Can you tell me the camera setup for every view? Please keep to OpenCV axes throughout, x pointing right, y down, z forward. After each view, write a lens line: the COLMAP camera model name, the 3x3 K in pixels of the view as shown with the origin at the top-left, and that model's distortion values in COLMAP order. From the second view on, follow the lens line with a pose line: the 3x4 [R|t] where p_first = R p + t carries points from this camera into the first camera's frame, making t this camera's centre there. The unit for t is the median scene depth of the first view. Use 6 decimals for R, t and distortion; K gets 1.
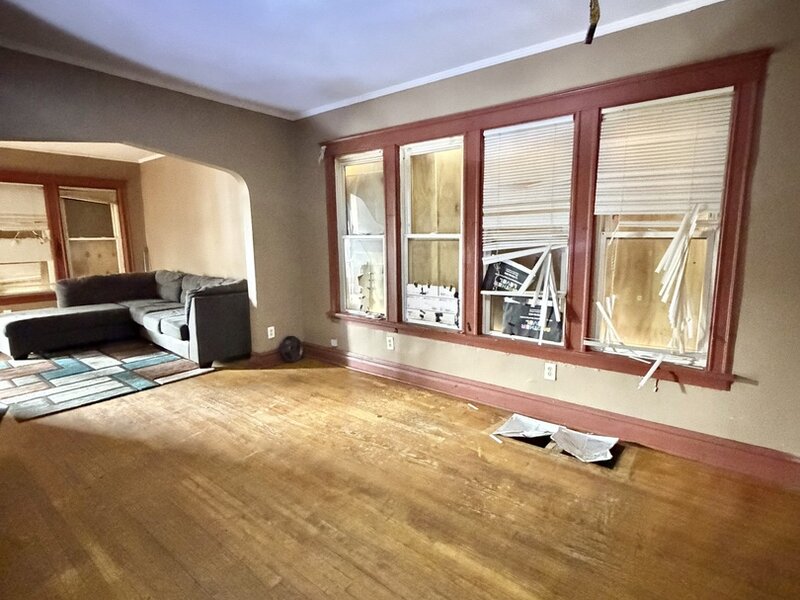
lens RADIAL K [[425.1, 0, 404.1], [0, 425.1, 300.6], [0, 0, 1]] dist [-0.002428, -0.002096]
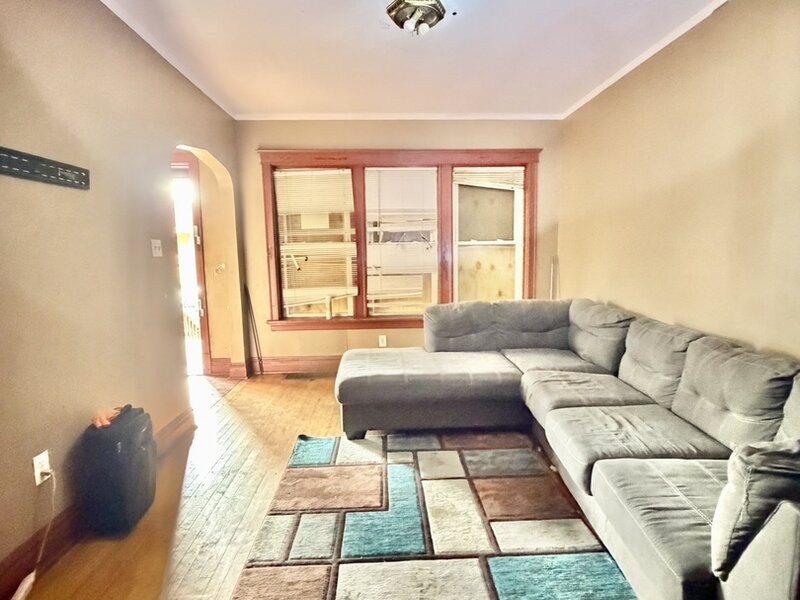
lens RADIAL K [[425.1, 0, 401.7], [0, 425.1, 300.1], [0, 0, 1]] dist [-0.002428, -0.002096]
pose [[0.654214, 0.093733, -0.750478, -0.749145], [-0.105308, 0.993914, 0.032338, -0.152102], [0.748942, 0.057876, 0.660104, 1.121116]]
